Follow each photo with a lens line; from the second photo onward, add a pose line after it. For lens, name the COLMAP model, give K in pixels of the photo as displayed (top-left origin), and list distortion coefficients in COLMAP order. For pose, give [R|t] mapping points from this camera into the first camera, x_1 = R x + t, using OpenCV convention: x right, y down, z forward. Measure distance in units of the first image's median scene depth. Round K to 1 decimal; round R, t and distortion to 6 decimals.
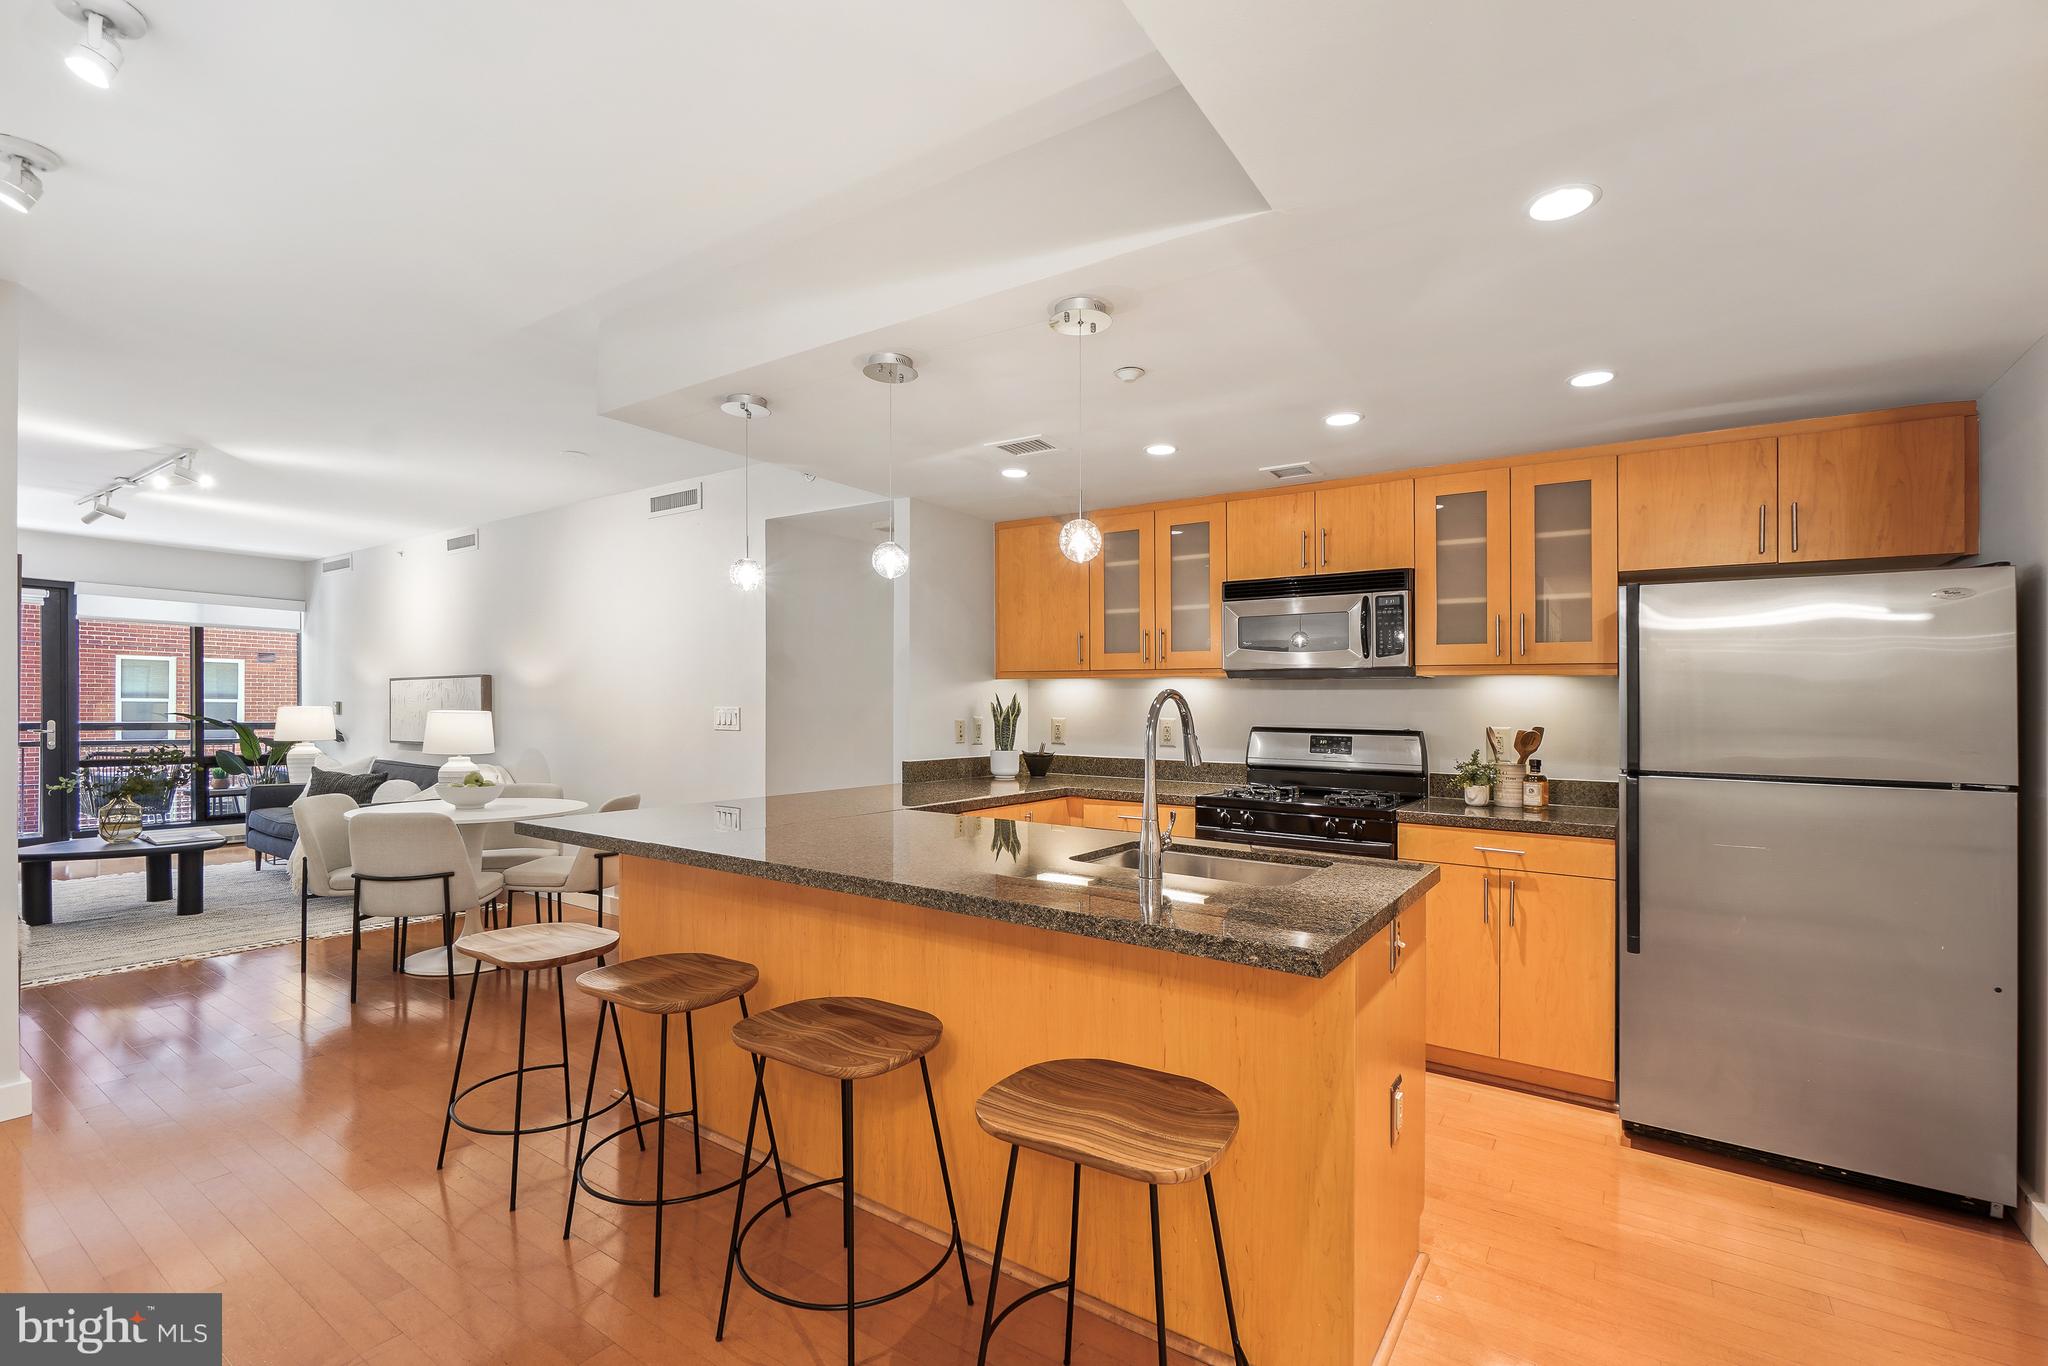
lens RADIAL K [[901.0, 0, 1035.0], [0, 901.0, 734.4], [0, 0, 1]] dist [0.002532, 0.000109]
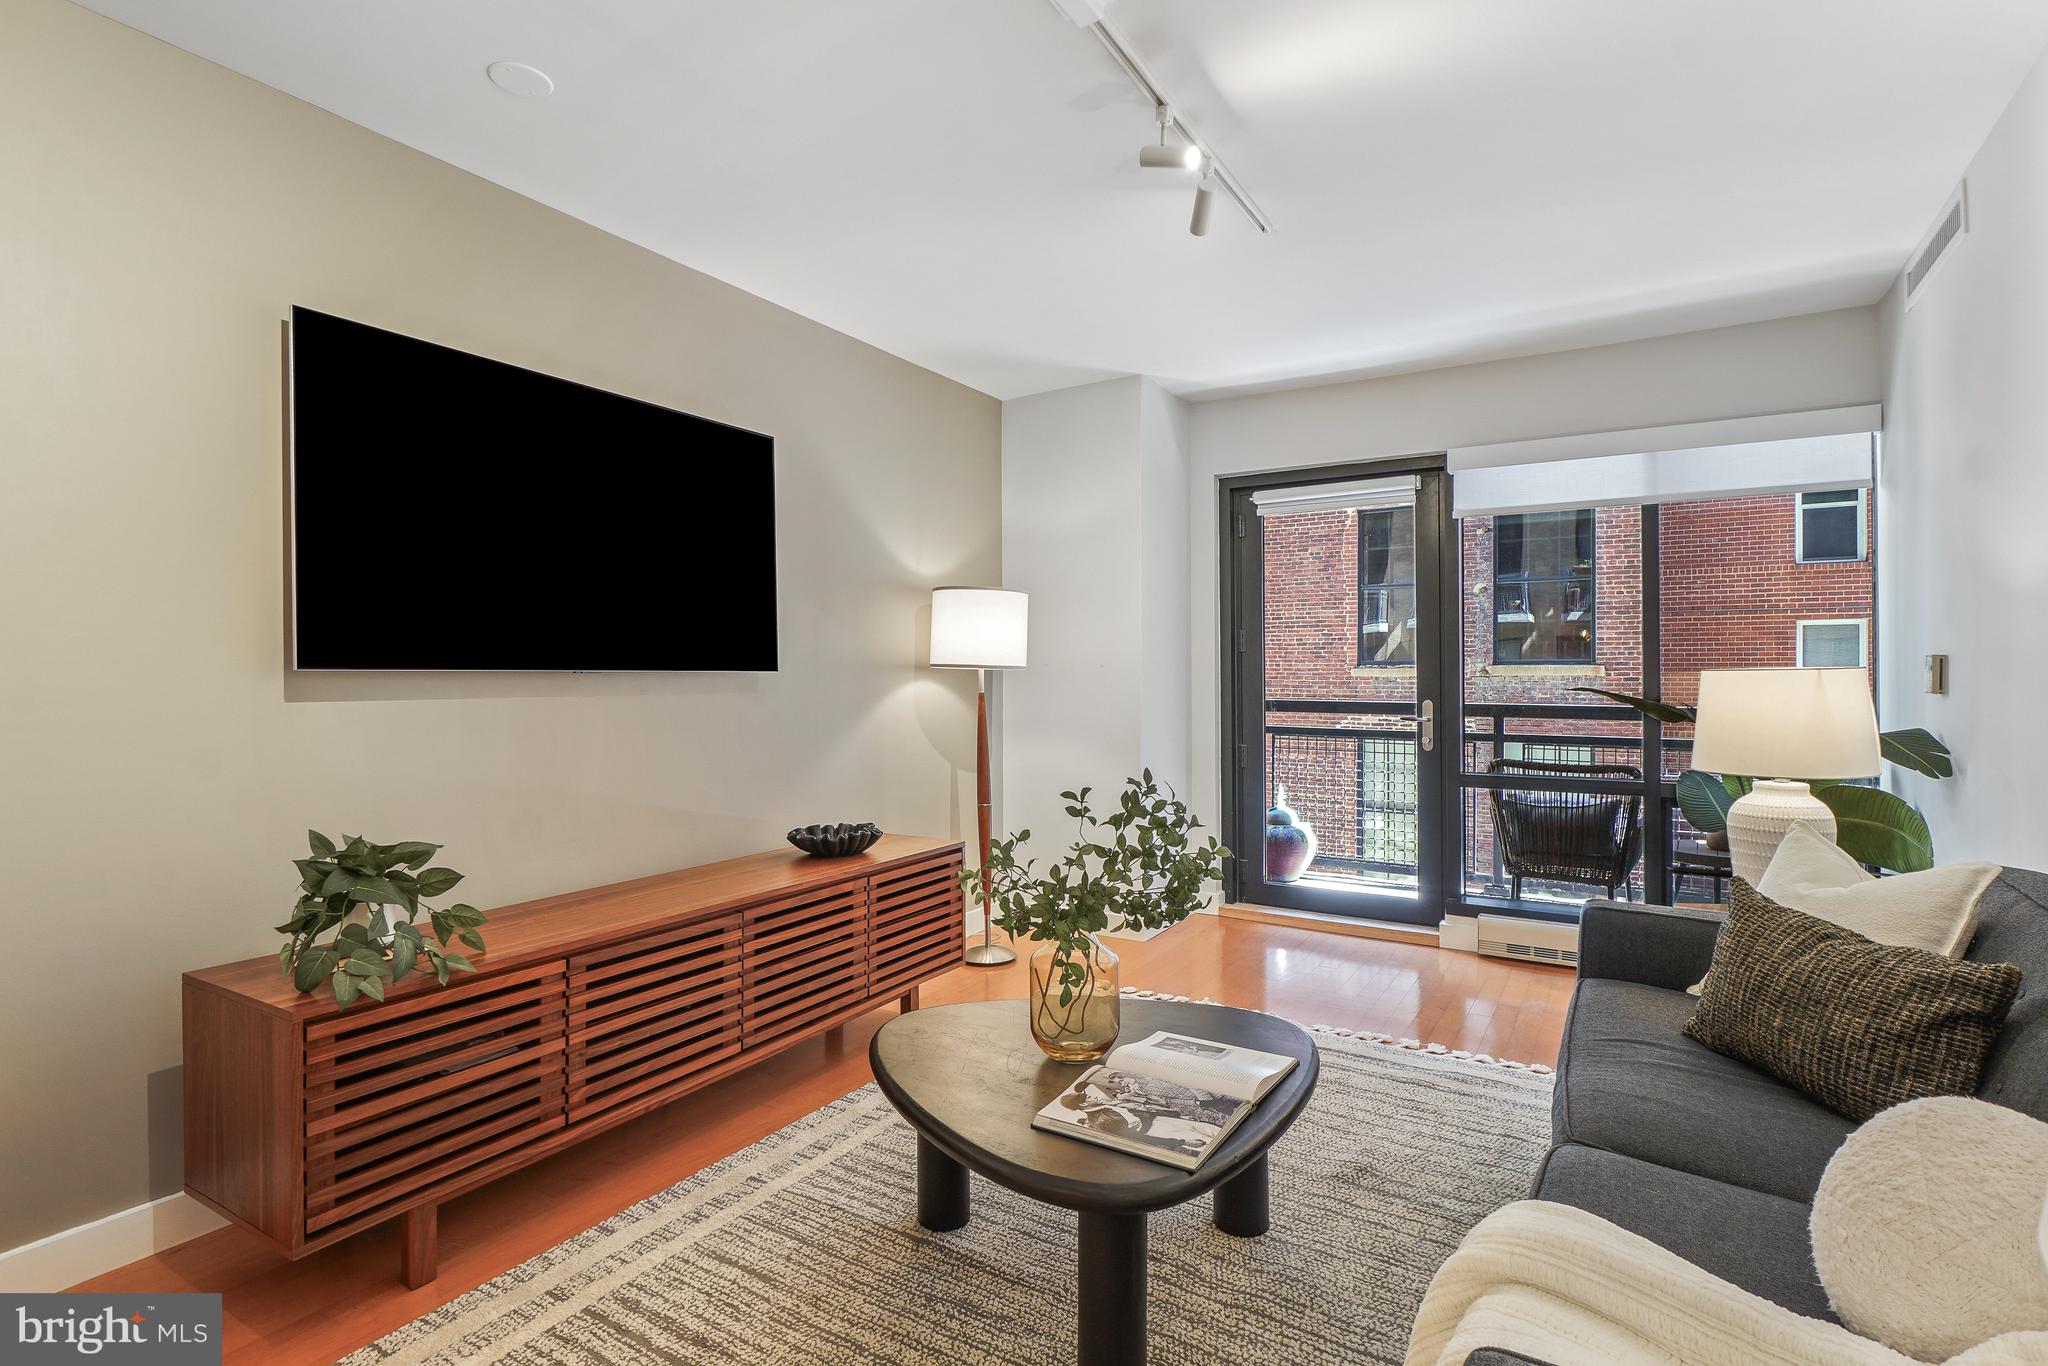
lens RADIAL K [[980.6, 0, 1035.1], [0, 980.6, 663.2], [0, 0, 1]] dist [-0.001377, -0.000131]
pose [[0.052616, -0.024512, -0.998314, -0.479853], [-0.031991, 0.999144, -0.026219, -0.014897], [0.998102, 0.033316, 0.051787, 0.725031]]
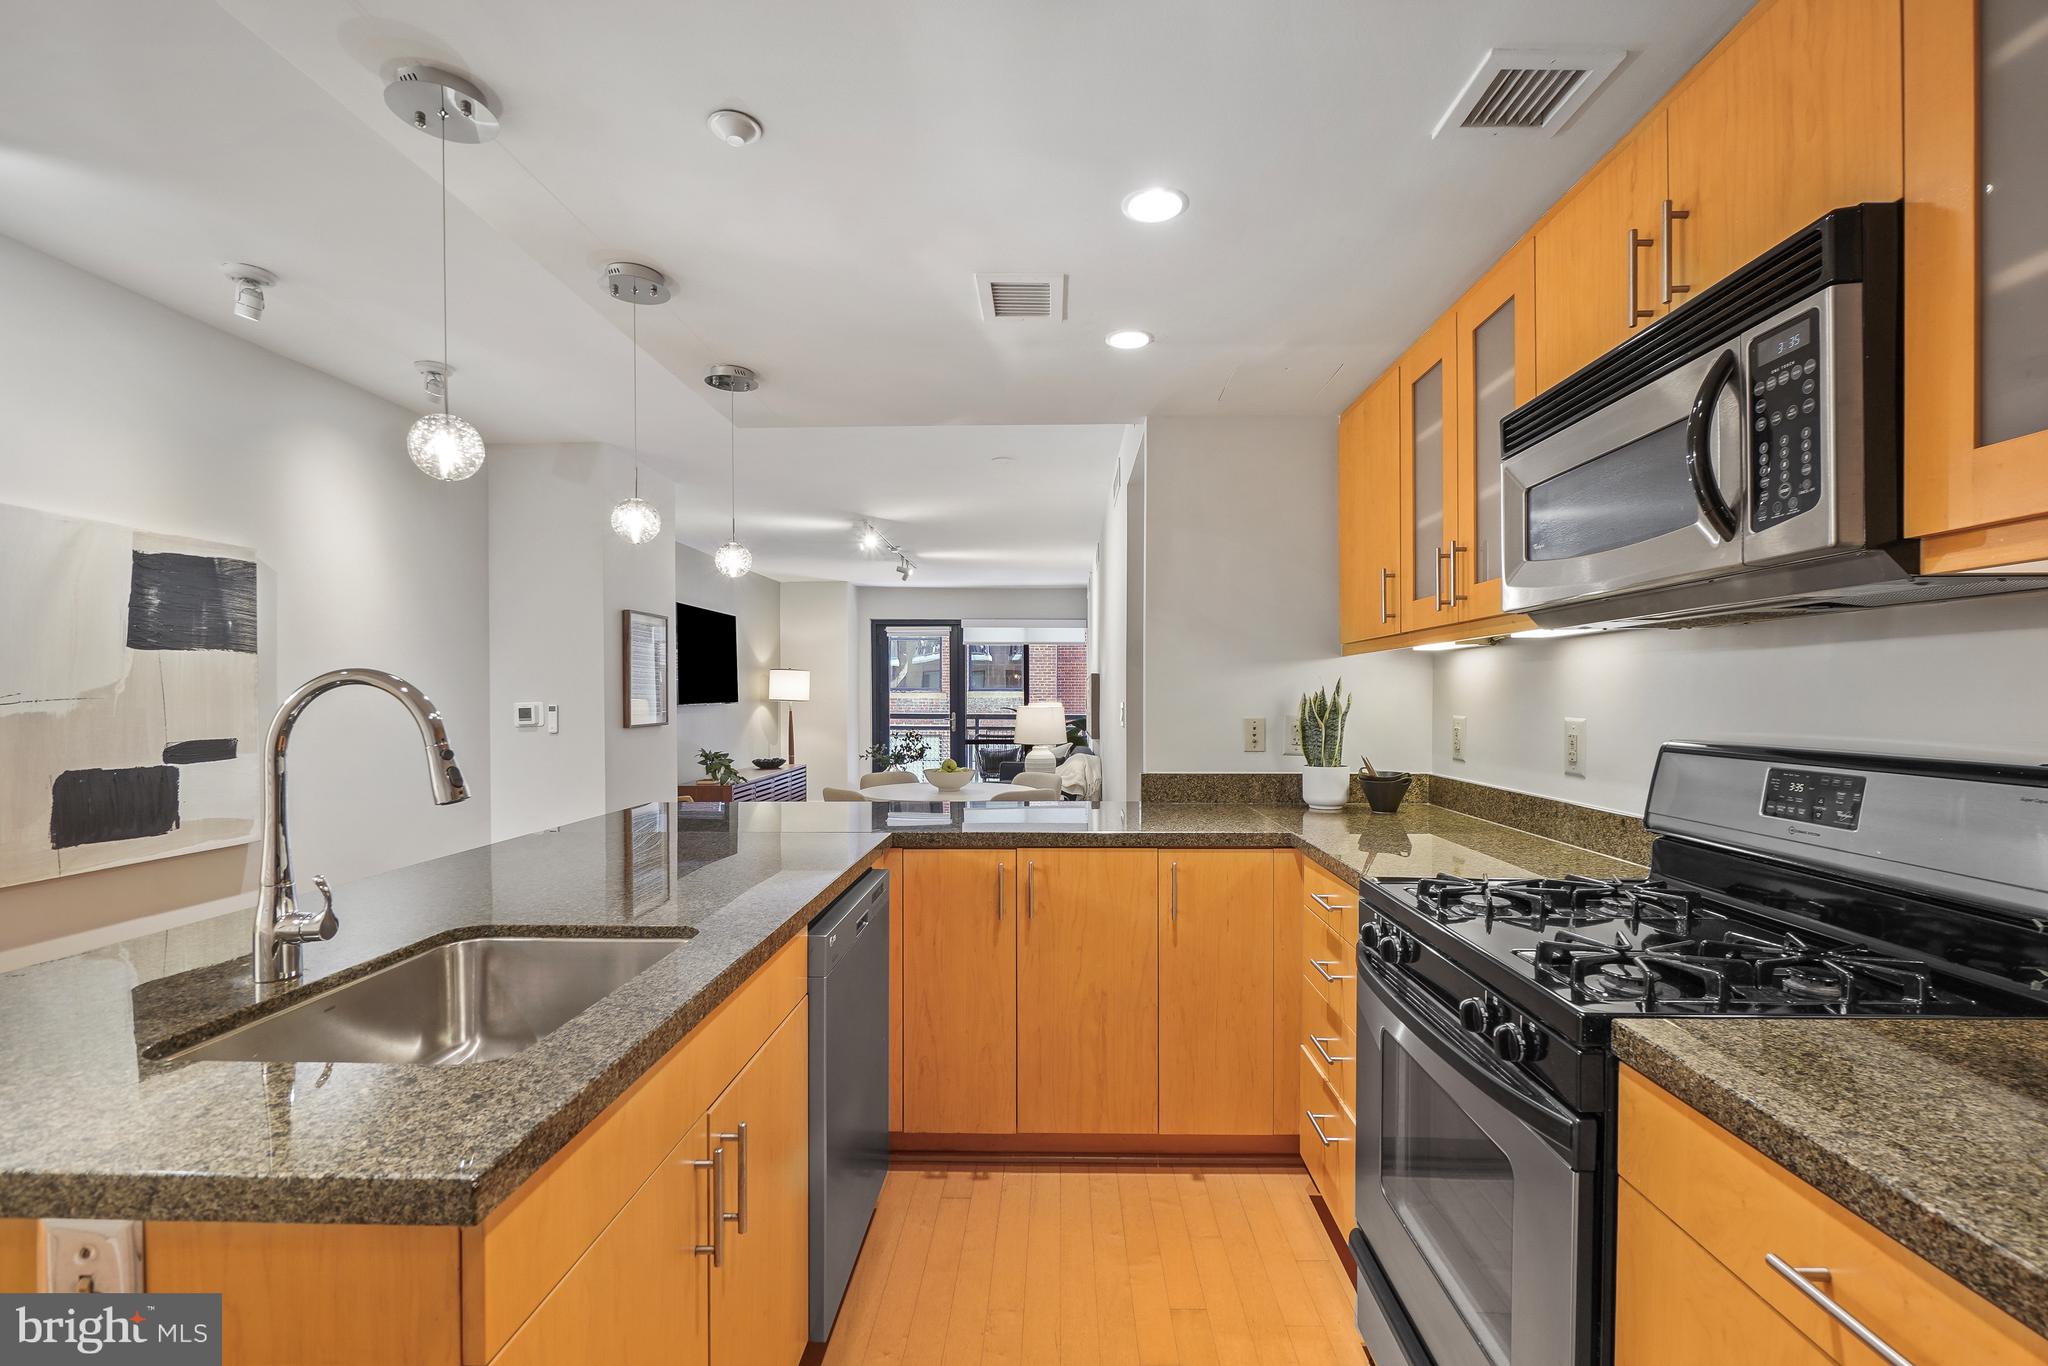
lens RADIAL K [[896.8, 0, 1050.8], [0, 896.8, 689.8], [0, 0, 1]] dist [0.001441, 0.000383]
pose [[0.554545, -0.016162, -0.831996, 0.250928], [-0.020349, 0.999249, -0.032973, -0.007060], [0.831905, 0.035215, 0.553800, 0.309677]]
